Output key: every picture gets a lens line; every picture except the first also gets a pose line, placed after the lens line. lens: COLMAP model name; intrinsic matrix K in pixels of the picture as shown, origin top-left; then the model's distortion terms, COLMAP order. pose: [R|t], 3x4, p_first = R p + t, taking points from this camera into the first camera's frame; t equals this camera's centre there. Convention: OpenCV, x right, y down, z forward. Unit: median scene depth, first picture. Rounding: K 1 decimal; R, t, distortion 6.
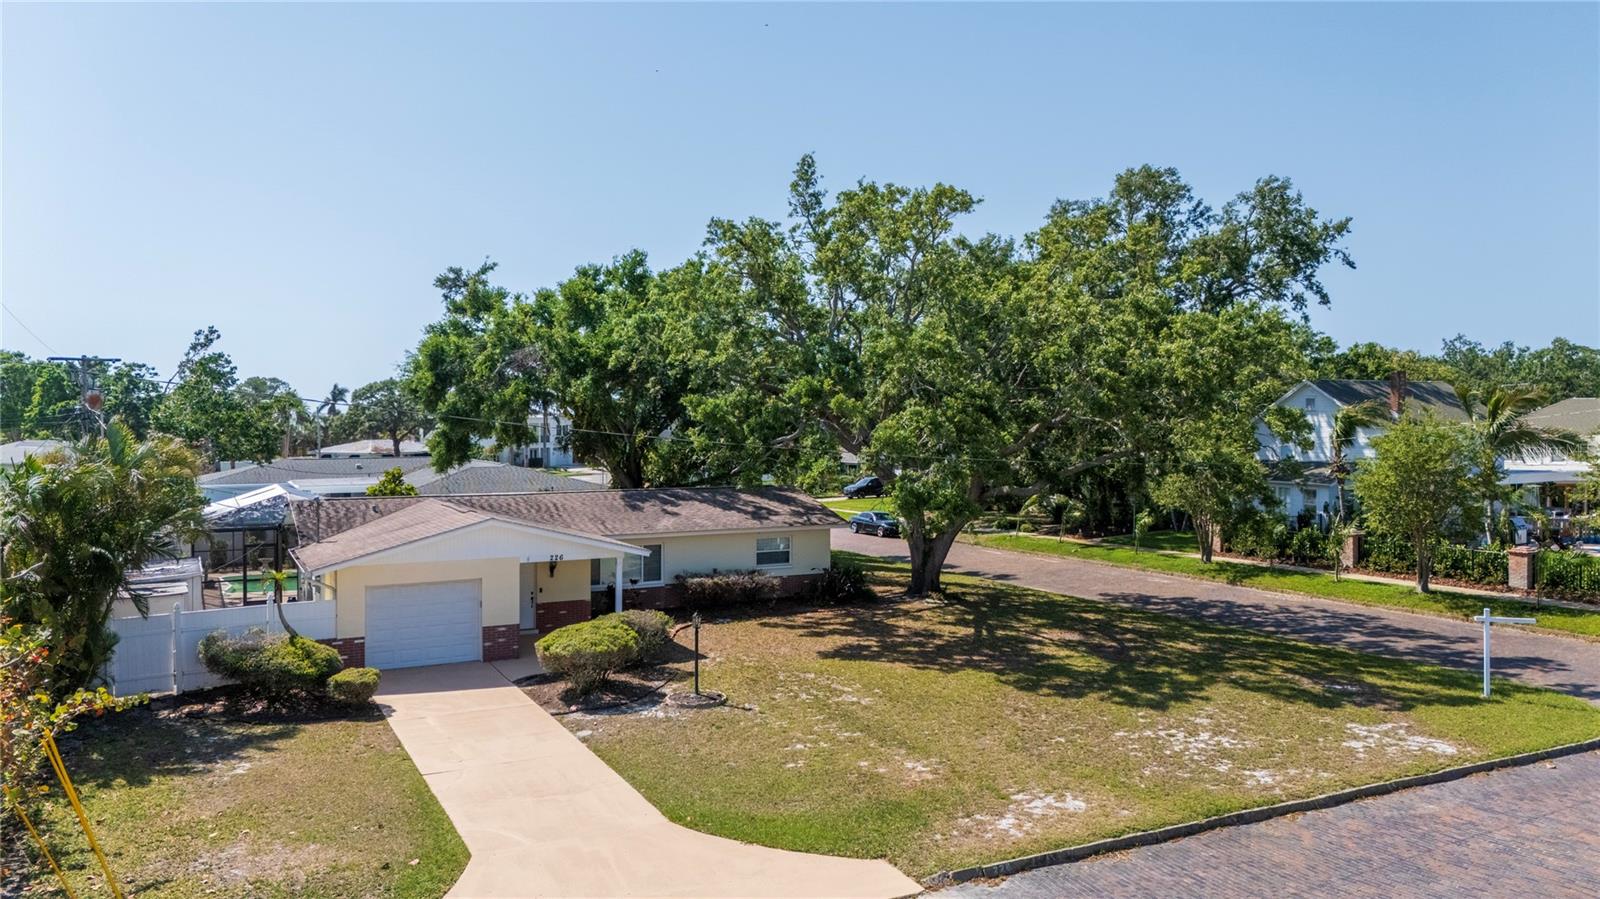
lens RADIAL K [[1181.6, 0, 800.0], [0, 1181.6, 449.5], [0, 0, 1]] dist [0.070215, -0.072612]
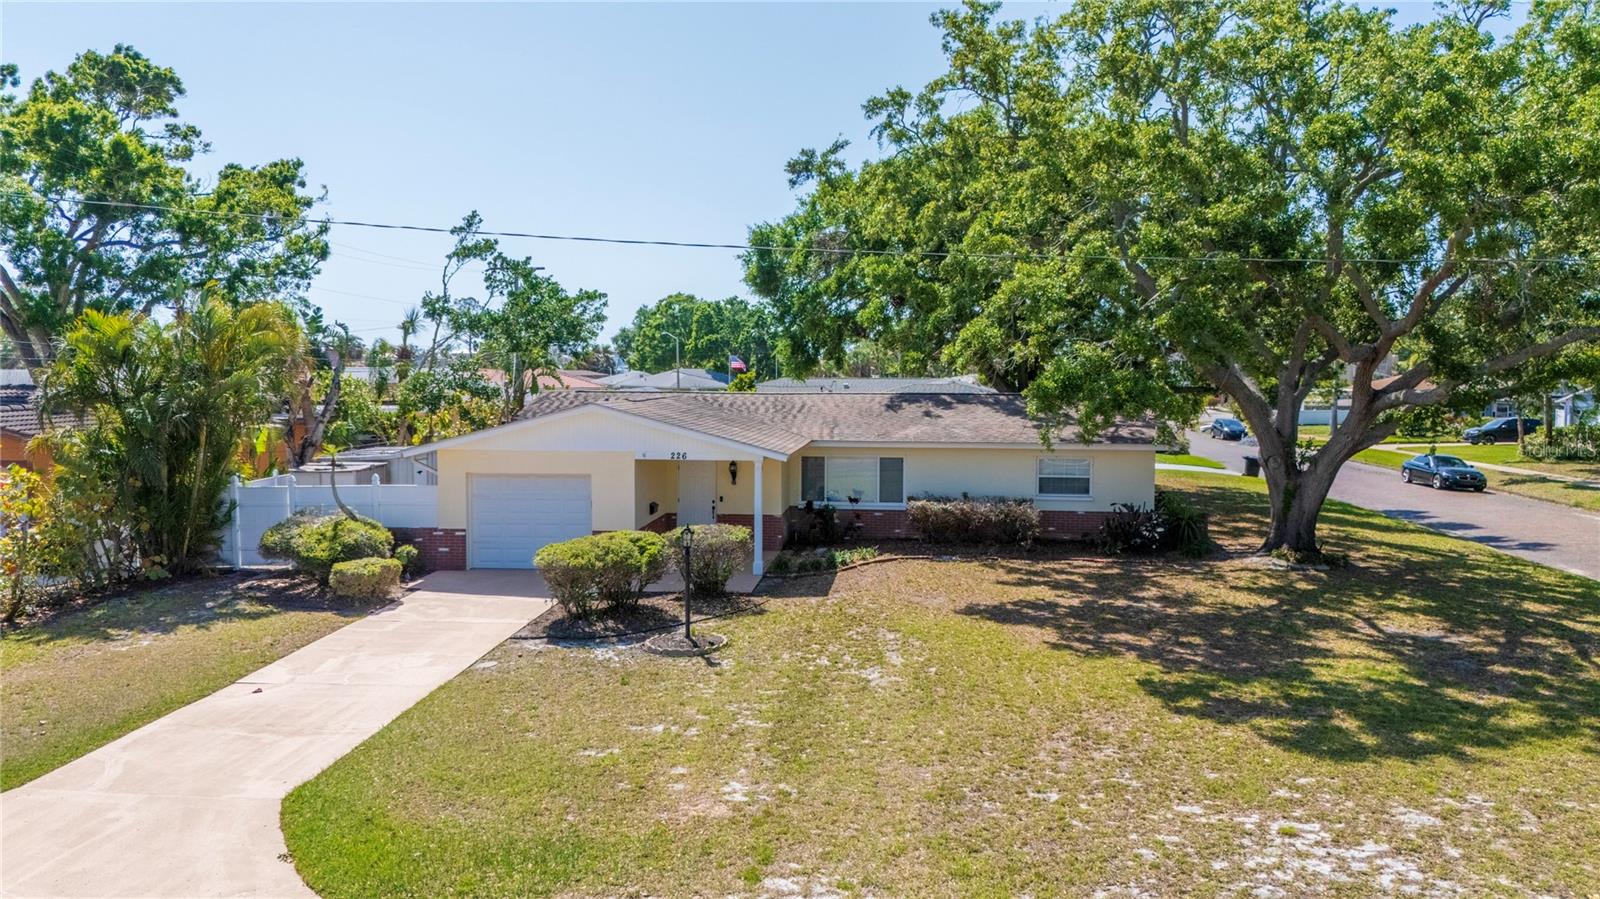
lens RADIAL K [[1181.6, 0, 800.0], [0, 1181.6, 449.5], [0, 0, 1]] dist [0.070215, -0.072612]
pose [[0.841579, 0.042894, -0.538428, 0.414373], [-0.019030, 0.998578, 0.049807, 0.061081], [0.539798, -0.031671, 0.841198, 0.490838]]
